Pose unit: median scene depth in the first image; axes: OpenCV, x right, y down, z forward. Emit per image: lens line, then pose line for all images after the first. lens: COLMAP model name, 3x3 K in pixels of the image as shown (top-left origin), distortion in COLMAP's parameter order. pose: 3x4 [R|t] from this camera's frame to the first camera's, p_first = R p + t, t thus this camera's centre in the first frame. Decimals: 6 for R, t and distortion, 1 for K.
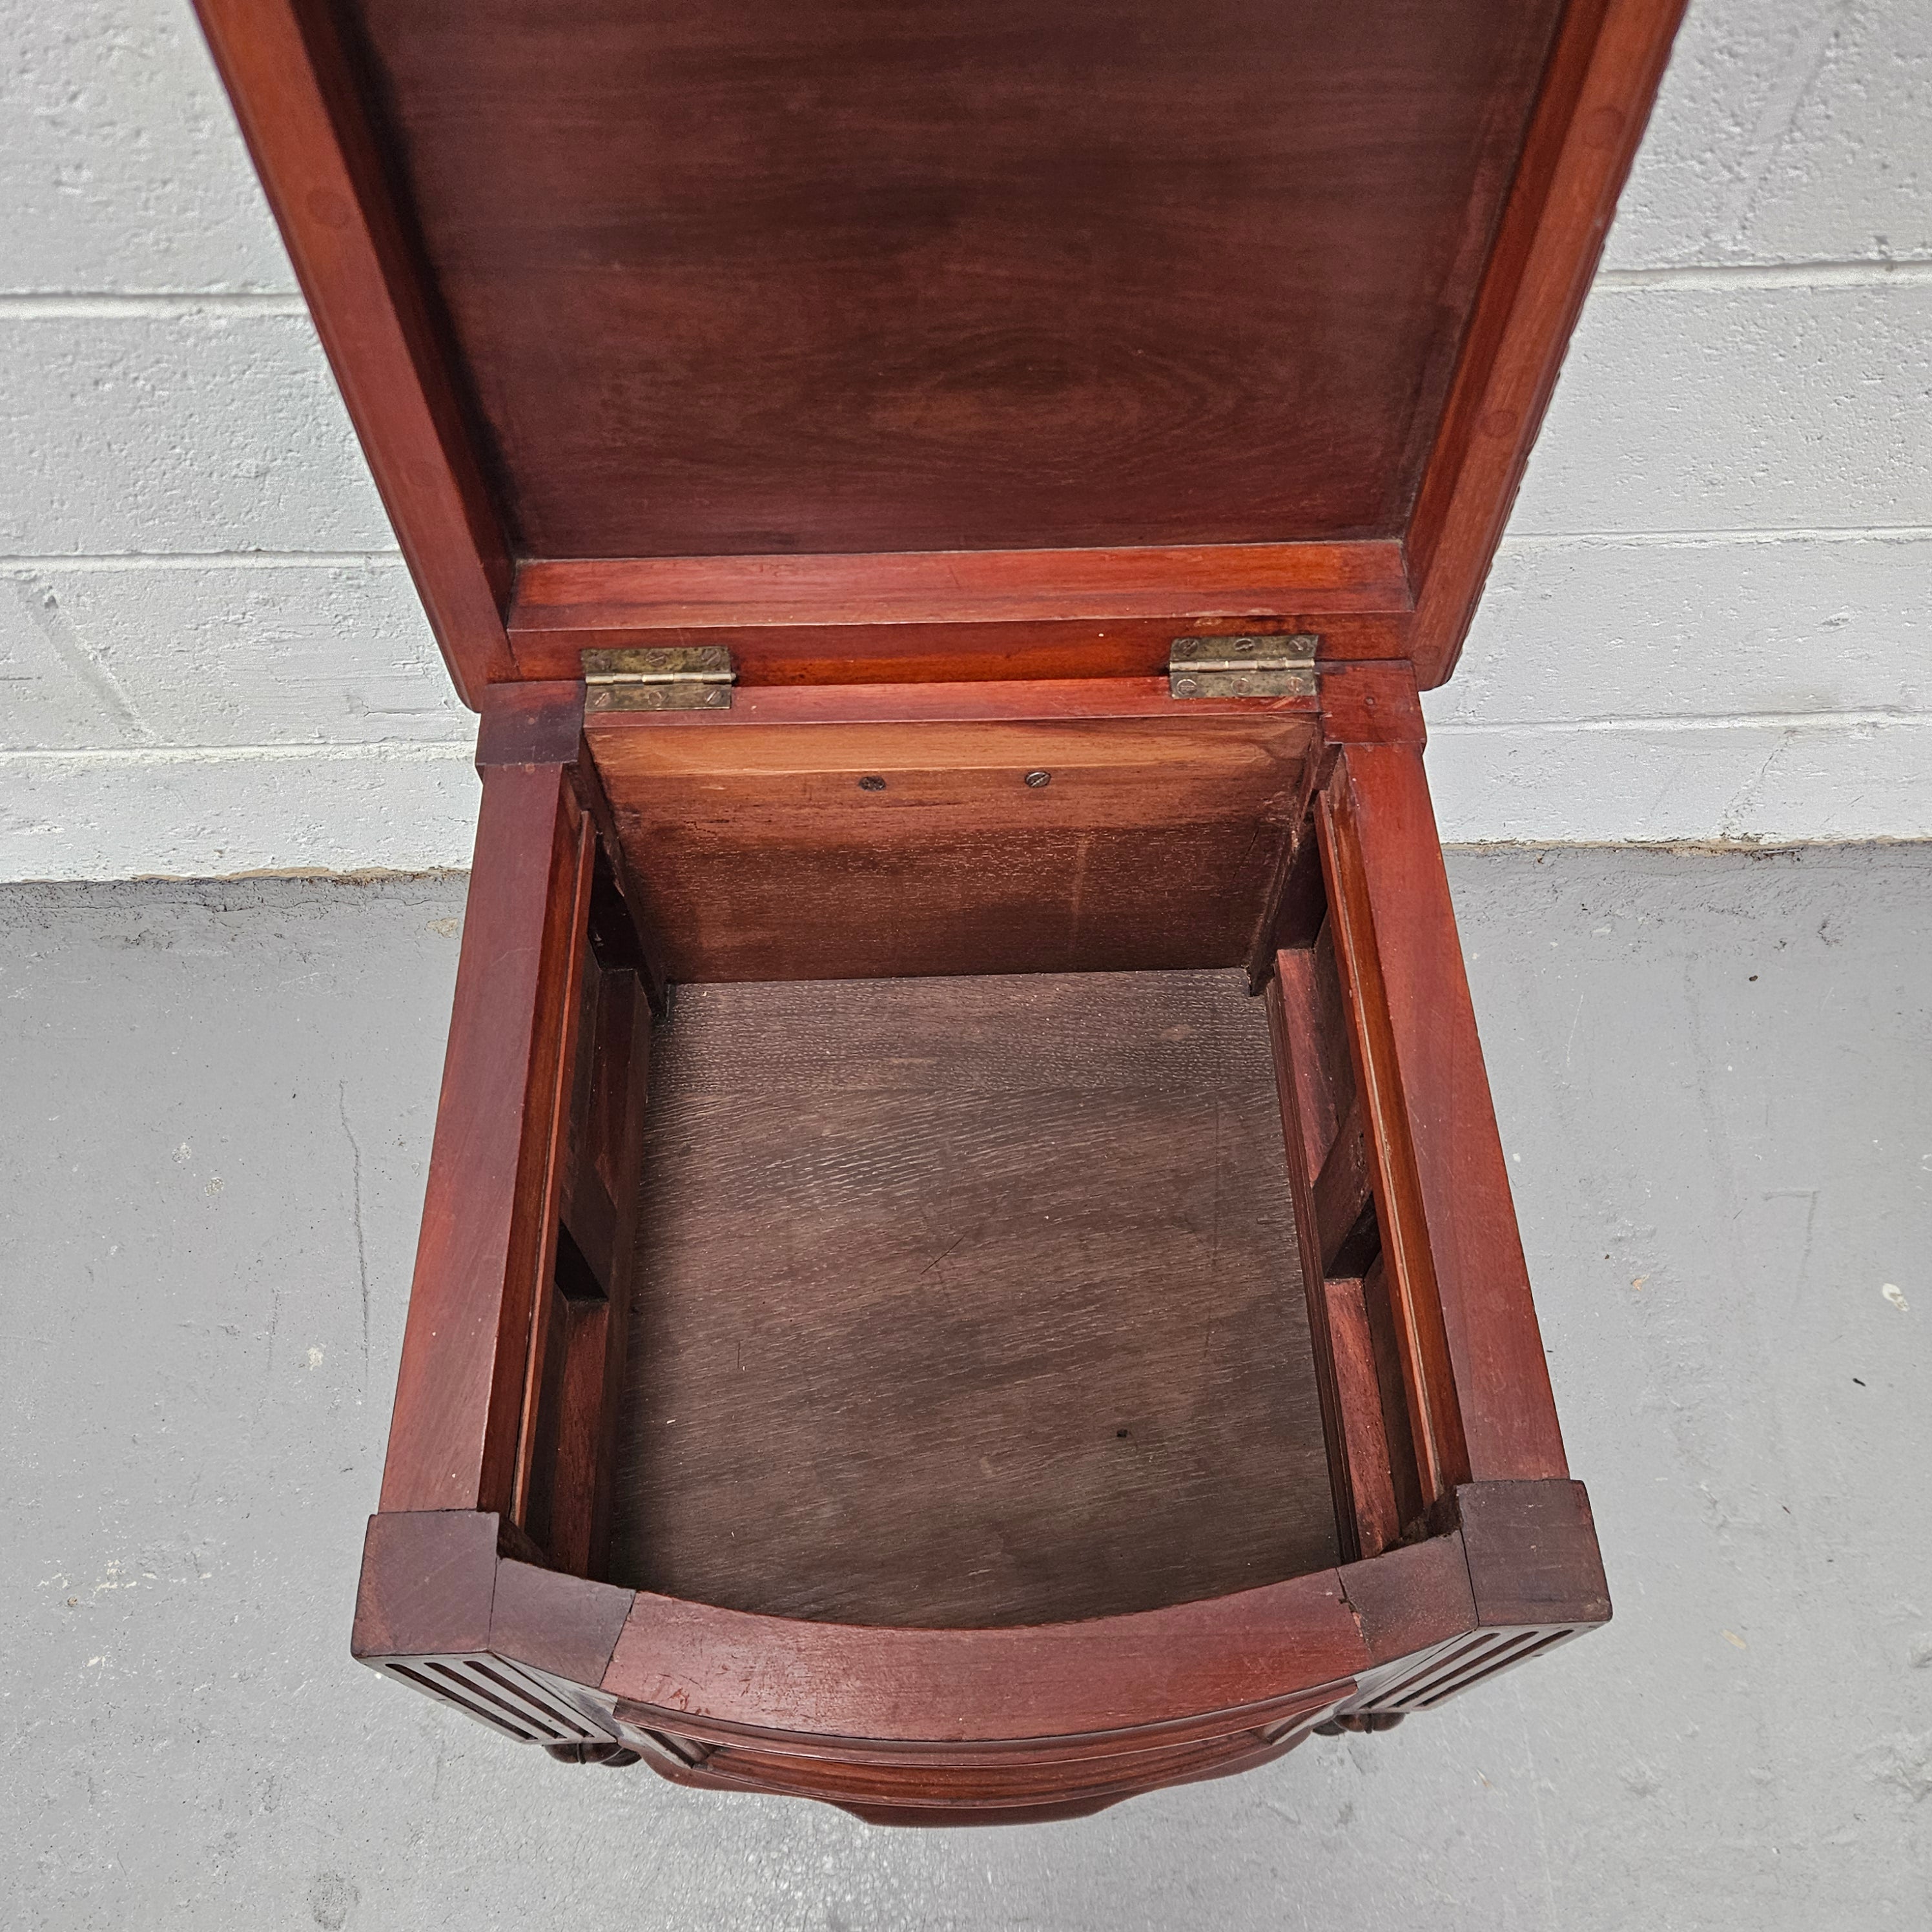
lens RADIAL K [[1771.1, 0, 975.2], [0, 1771.1, 959.0], [0, 0, 1]] dist [0.031270, 0.000000]
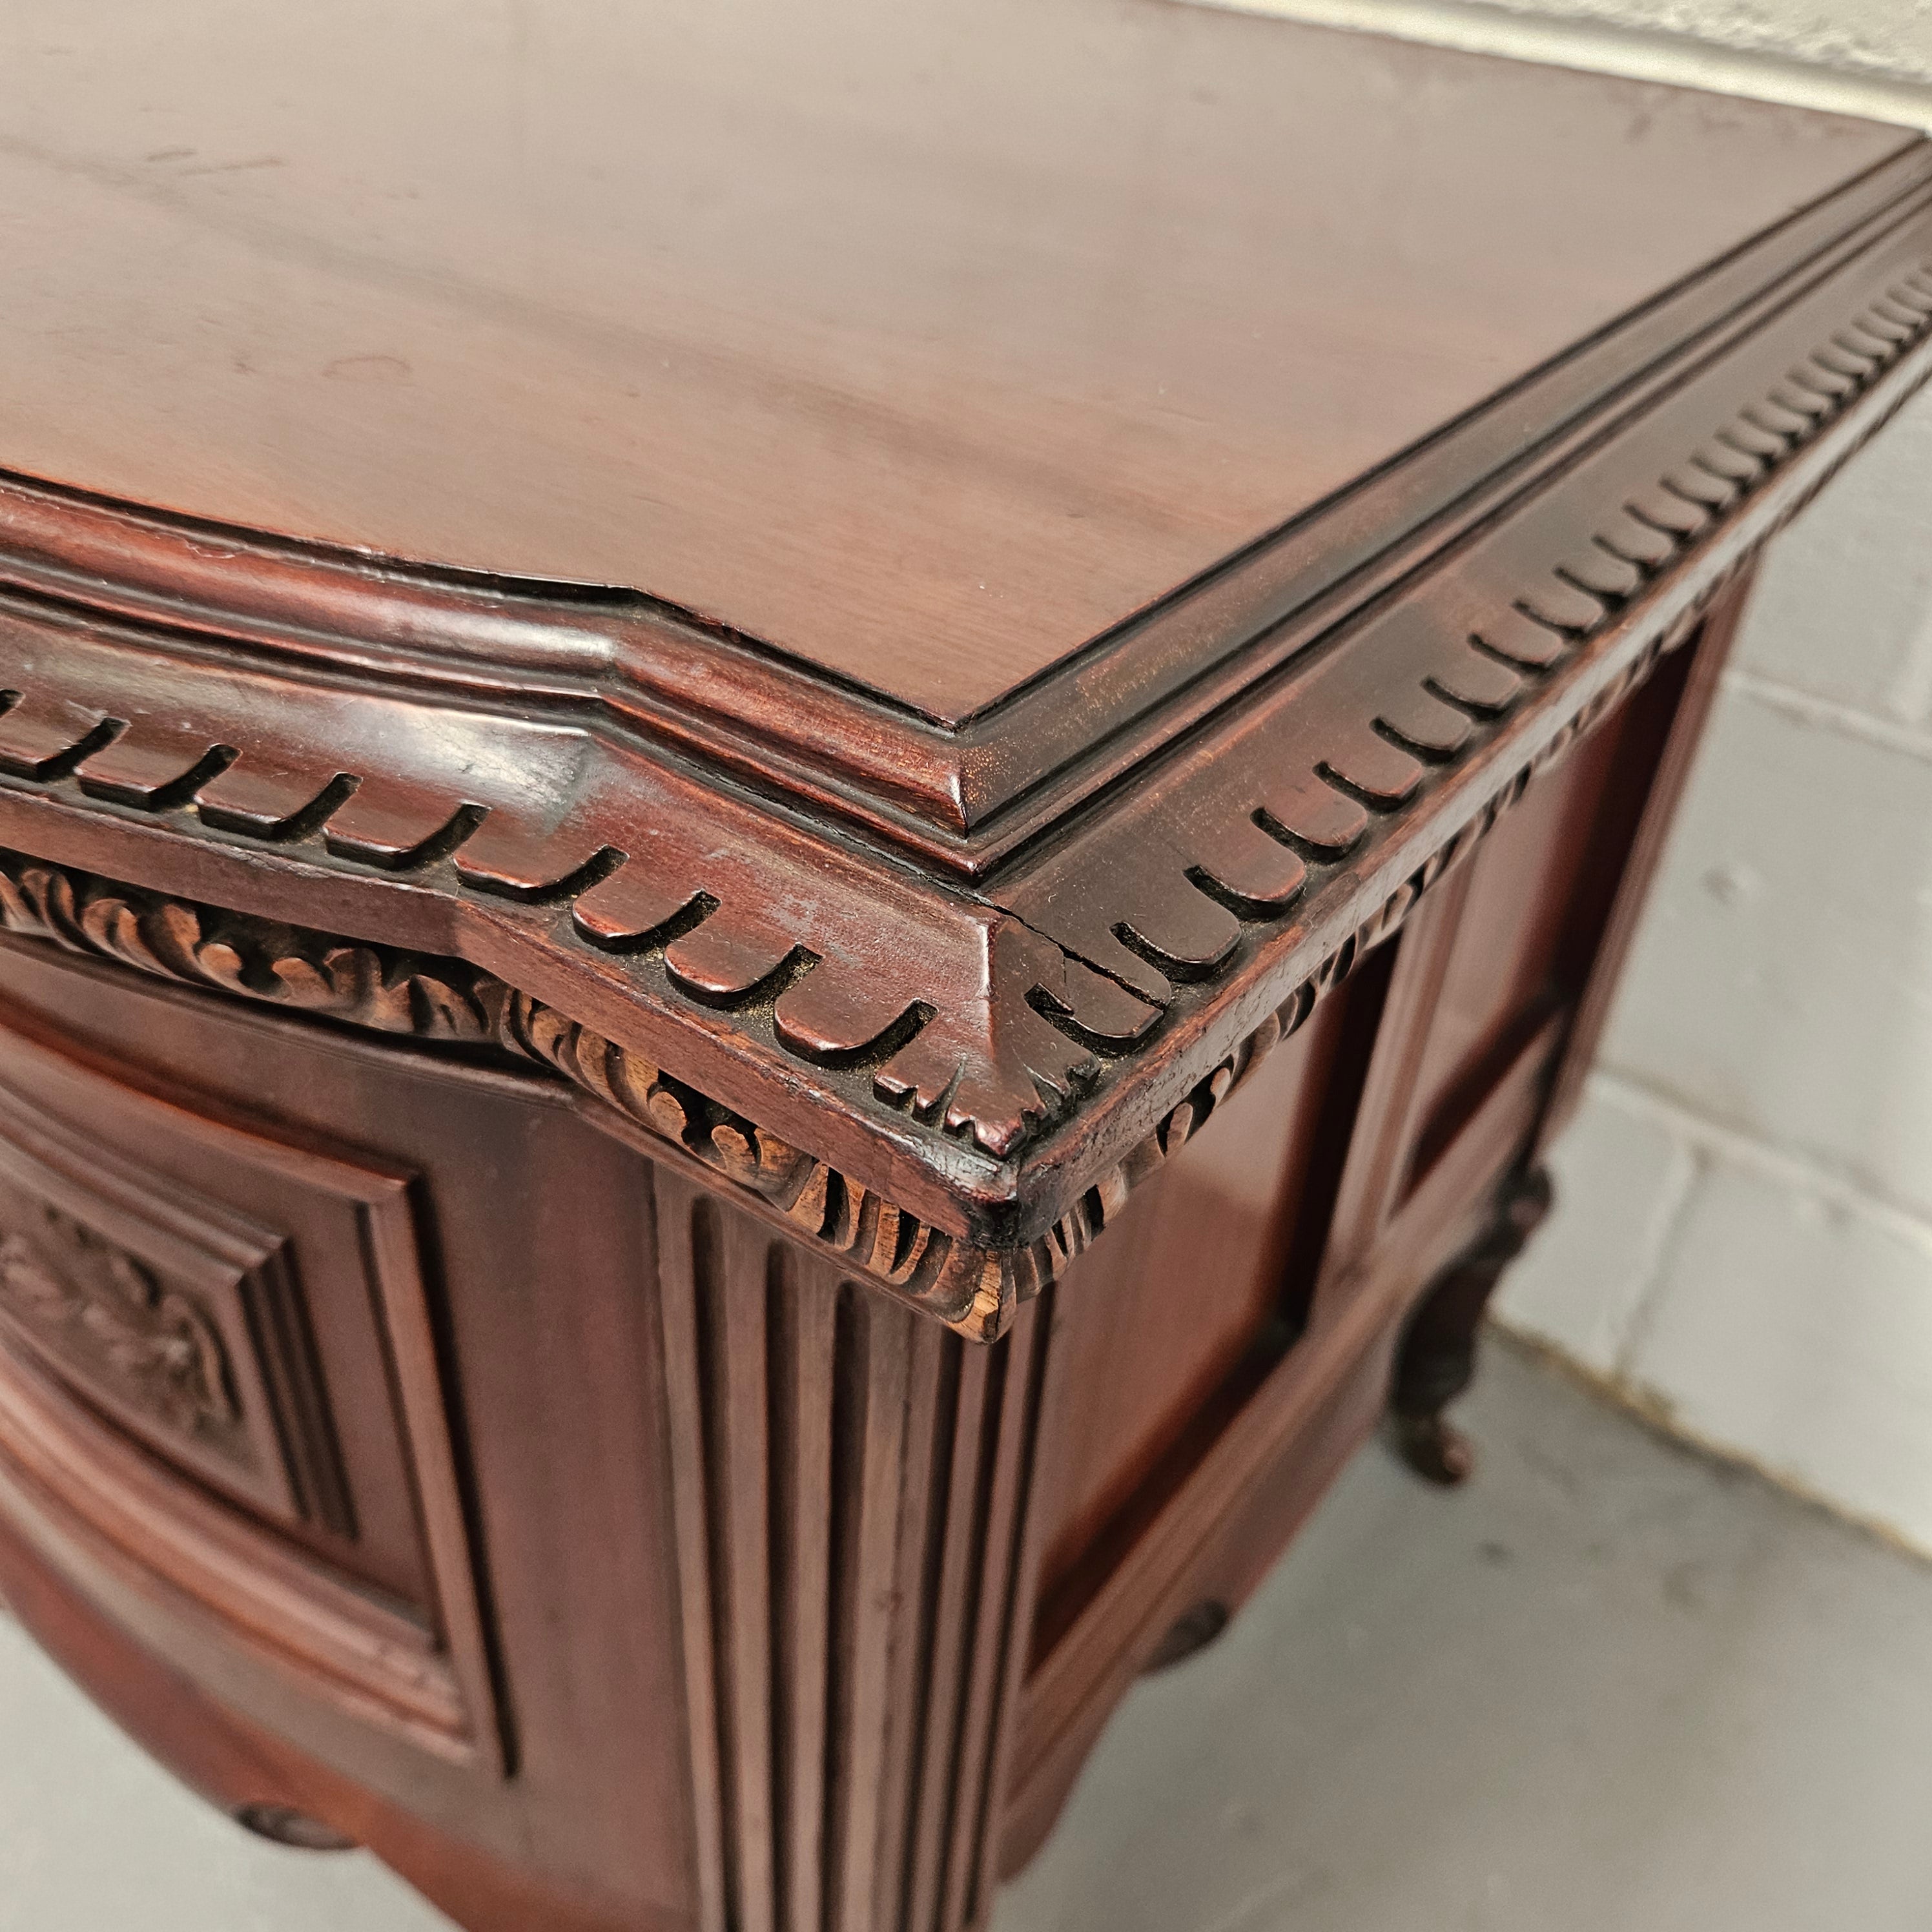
lens RADIAL K [[1827.0, 0, 971.4], [0, 1827.0, 940.8], [0, 0, 1]] dist [0.008559, 0.000000]
pose [[0.780066, 0.406828, -0.475382, 0.732285], [-0.573911, 0.767870, -0.284608, 0.180537], [0.249245, 0.494840, 0.832472, 0.545729]]
